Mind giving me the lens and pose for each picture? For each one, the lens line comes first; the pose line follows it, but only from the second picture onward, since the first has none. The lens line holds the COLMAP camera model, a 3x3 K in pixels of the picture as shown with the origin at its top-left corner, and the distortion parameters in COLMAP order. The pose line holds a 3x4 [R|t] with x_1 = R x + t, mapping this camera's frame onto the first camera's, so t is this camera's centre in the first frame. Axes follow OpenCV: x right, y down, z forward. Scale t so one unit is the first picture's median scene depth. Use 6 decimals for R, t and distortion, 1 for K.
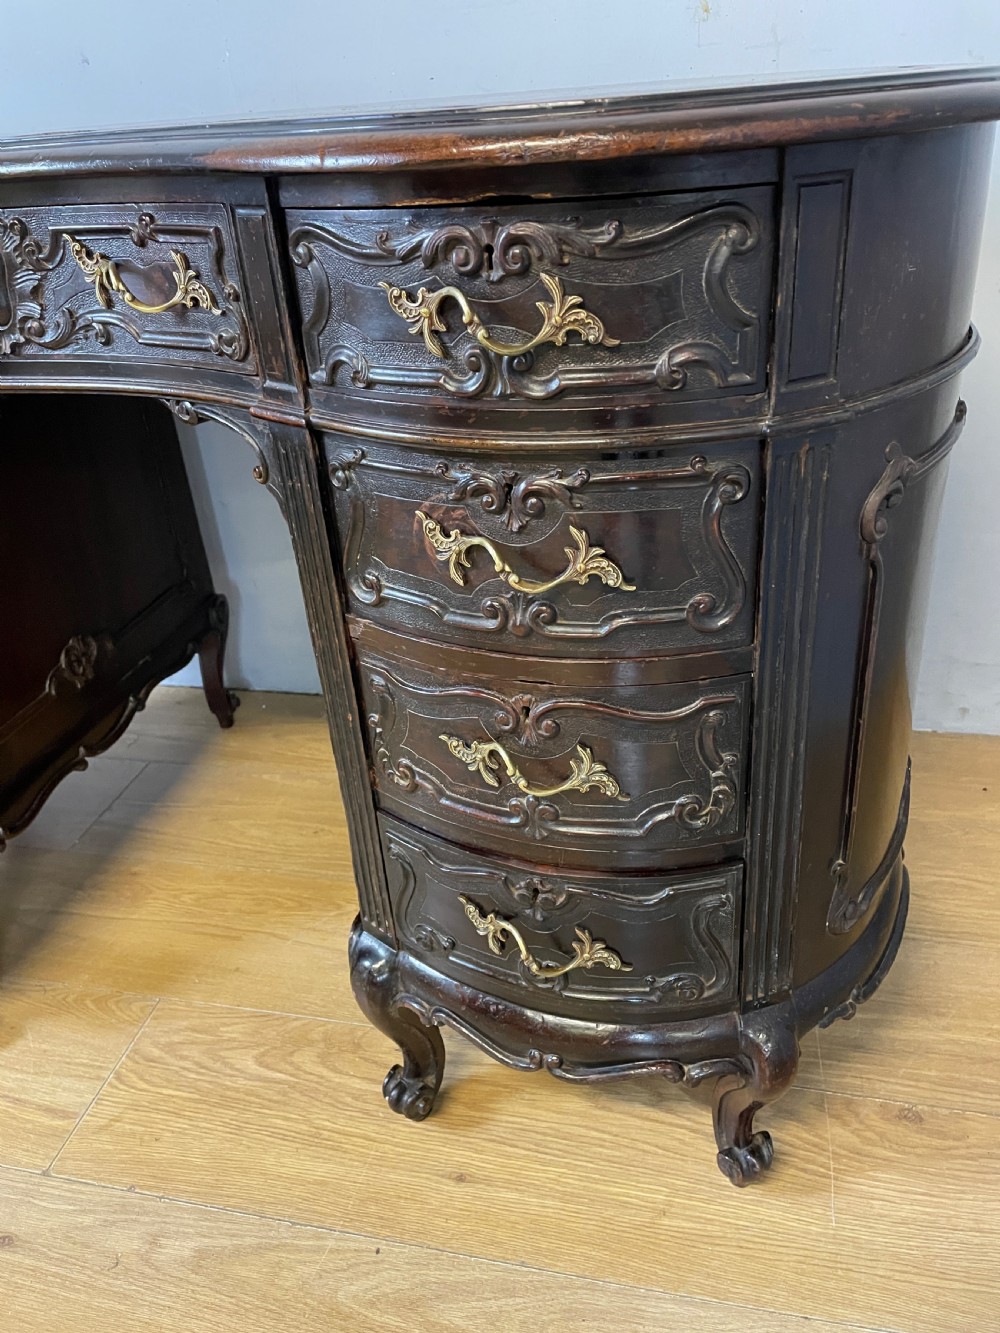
lens RADIAL K [[992.6, 0, 500.0], [0, 992.6, 666.5], [0, 0, 1]] dist [0.104727, -0.130708]
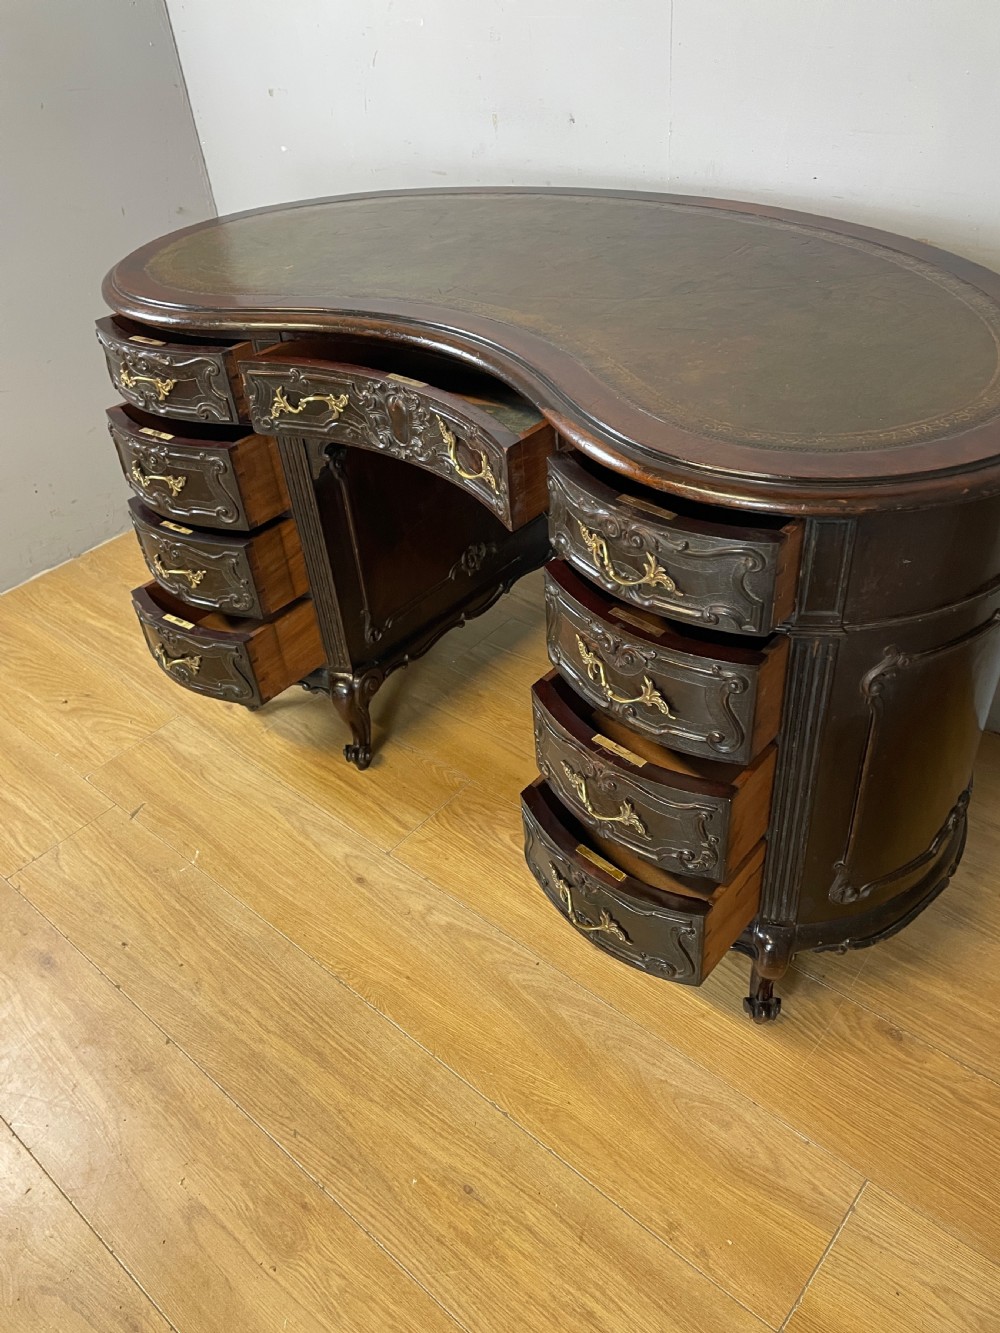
lens RADIAL K [[971.9, 0, 503.9], [0, 971.9, 660.5], [0, 0, 1]] dist [0.098093, -0.114399]
pose [[0.887623, 0.288325, -0.359158, 0.321278], [-0.214449, 0.948849, 0.231728, -0.337518], [0.407600, -0.128666, 0.904051, -0.547251]]
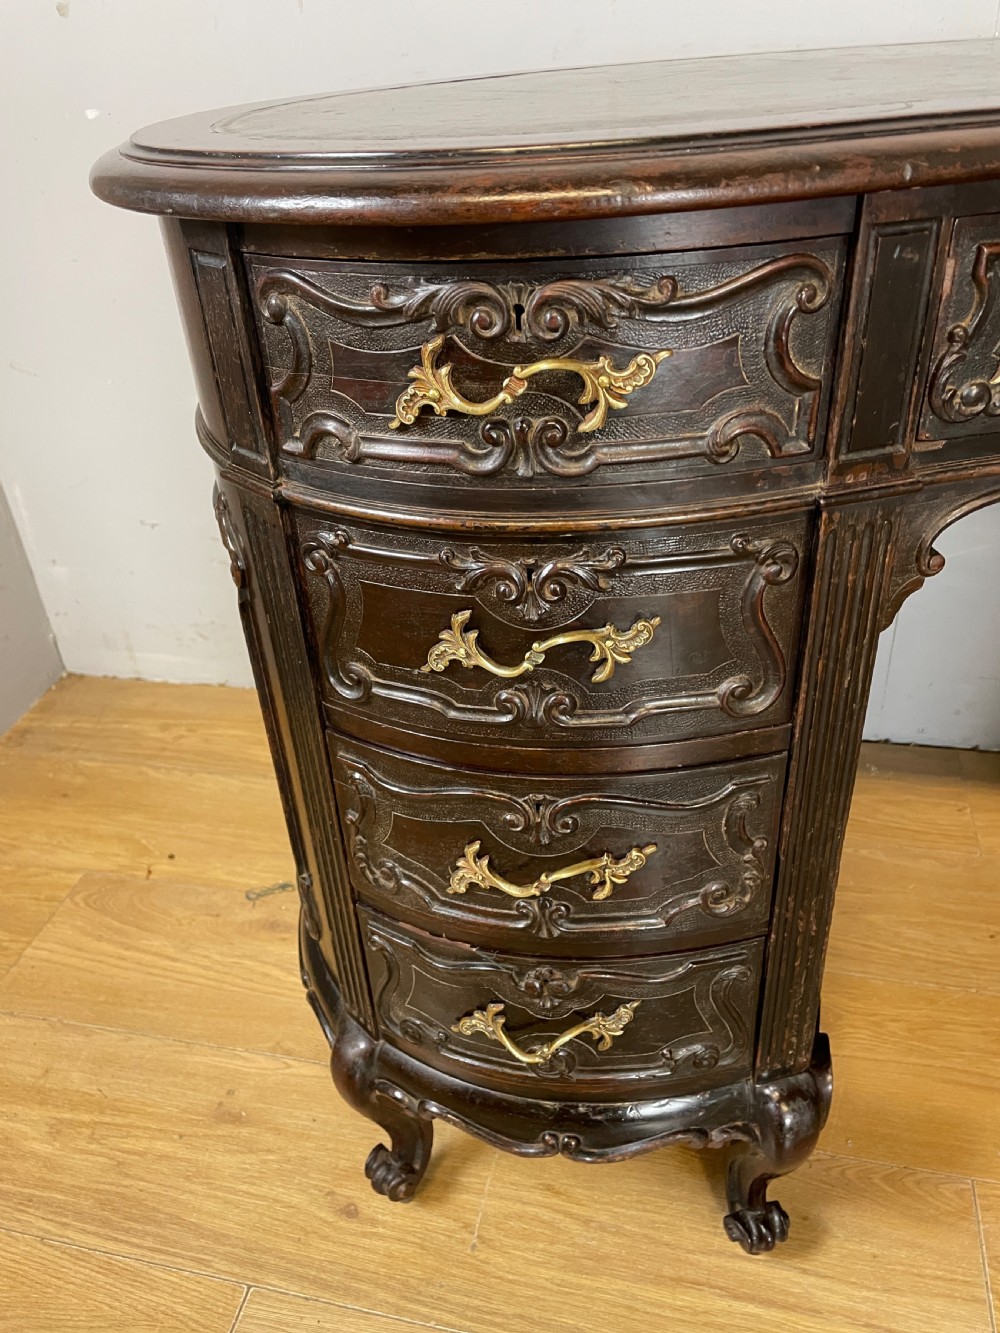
lens RADIAL K [[992.6, 0, 500.0], [0, 992.6, 666.5], [0, 0, 1]] dist [0.104727, -0.130708]
pose [[0.999938, 0.011077, 0.000692, -1.054117], [-0.011098, 0.998409, 0.055276, -0.167425], [-0.000079, -0.055281, 0.998471, 0.337187]]
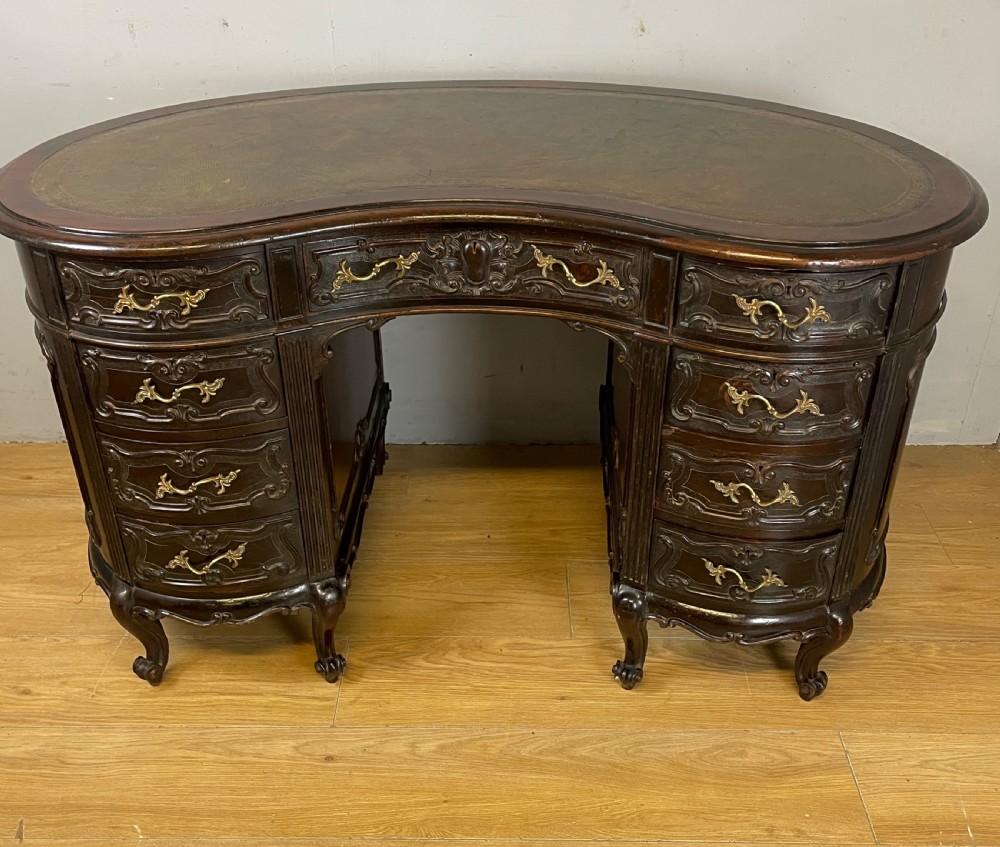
lens RADIAL K [[1024.6, 0, 483.3], [0, 1024.6, 446.9], [0, 0, 1]] dist [0.073414, -0.017029]
pose [[0.981865, -0.047548, 0.183523, -0.833002], [0.035347, 0.996977, 0.069190, -0.151779], [-0.186258, -0.061448, 0.980577, -0.932374]]
